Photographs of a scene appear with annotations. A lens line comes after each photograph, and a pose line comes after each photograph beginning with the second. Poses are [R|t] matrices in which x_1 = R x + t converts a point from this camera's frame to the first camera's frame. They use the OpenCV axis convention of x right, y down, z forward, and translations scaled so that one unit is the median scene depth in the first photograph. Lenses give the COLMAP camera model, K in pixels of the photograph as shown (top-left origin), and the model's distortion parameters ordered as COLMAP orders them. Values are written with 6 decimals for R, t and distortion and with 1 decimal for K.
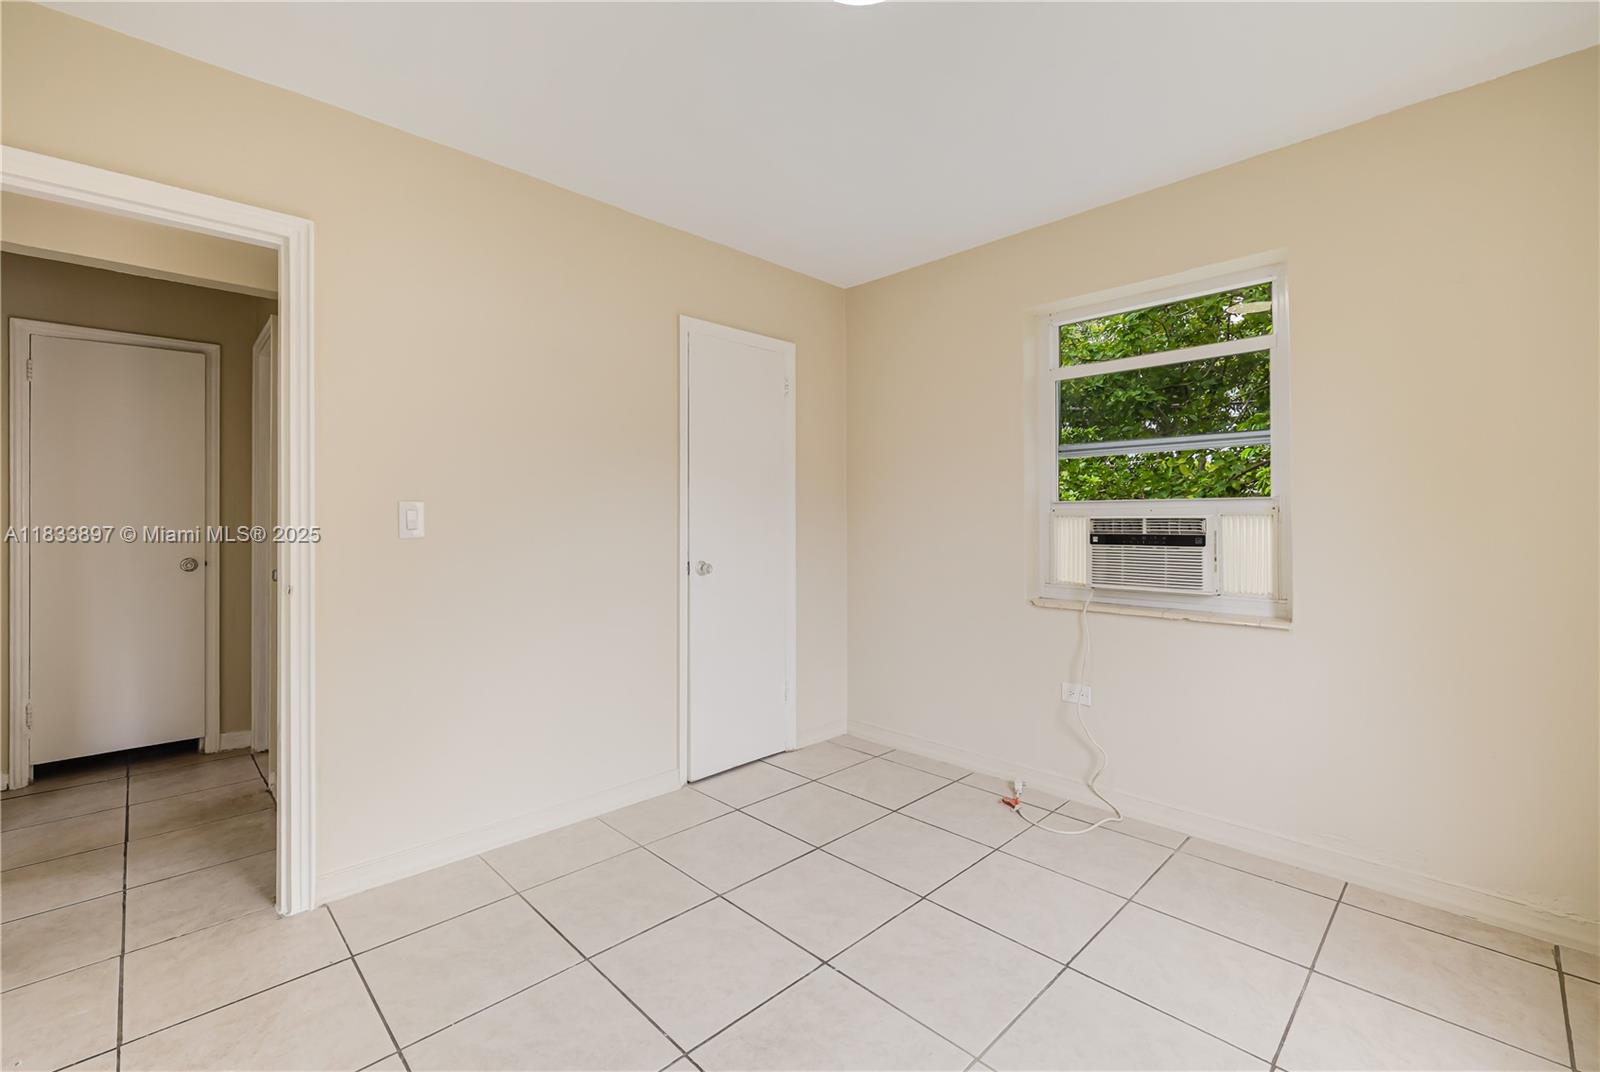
lens RADIAL K [[686.8, 0, 790.0], [0, 686.8, 519.3], [0, 0, 1]] dist [-0.000587, 0.000196]
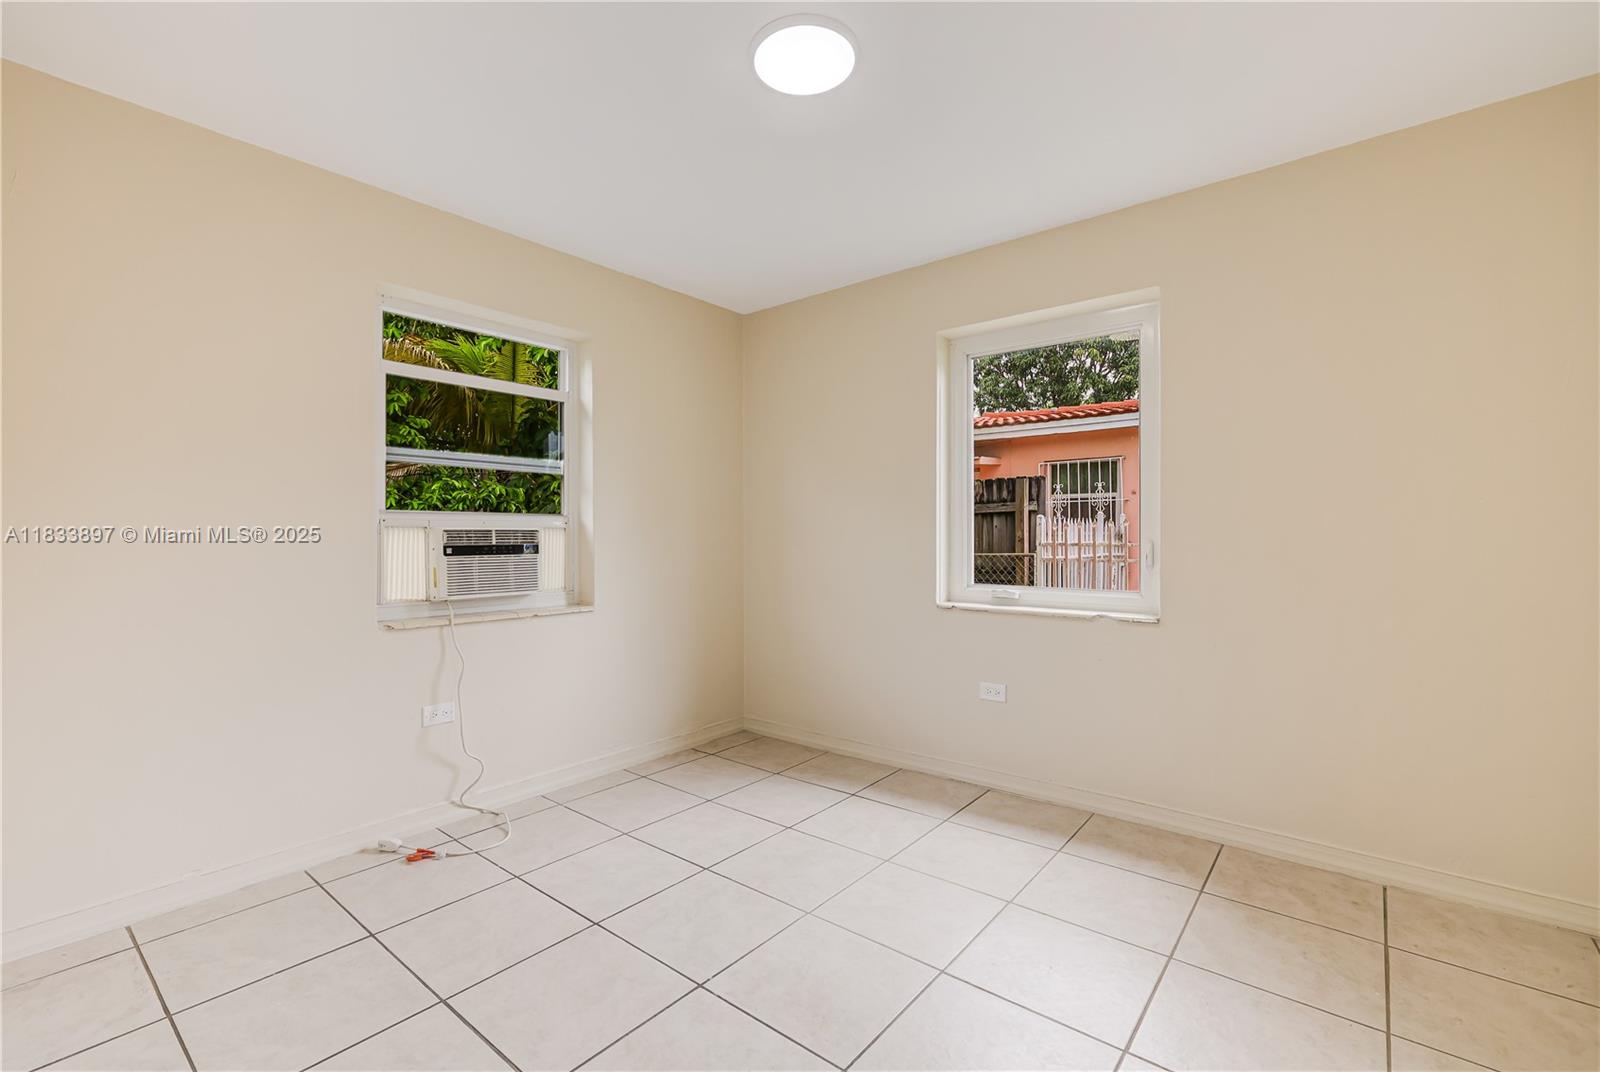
lens RADIAL K [[686.8, 0, 790.0], [0, 686.8, 519.3], [0, 0, 1]] dist [-0.000587, 0.000196]
pose [[-0.104551, 0.018552, 0.994346, -0.607743], [-0.006637, 0.999791, -0.019351, -0.000378], [-0.994497, -0.008623, -0.104406, 0.640082]]
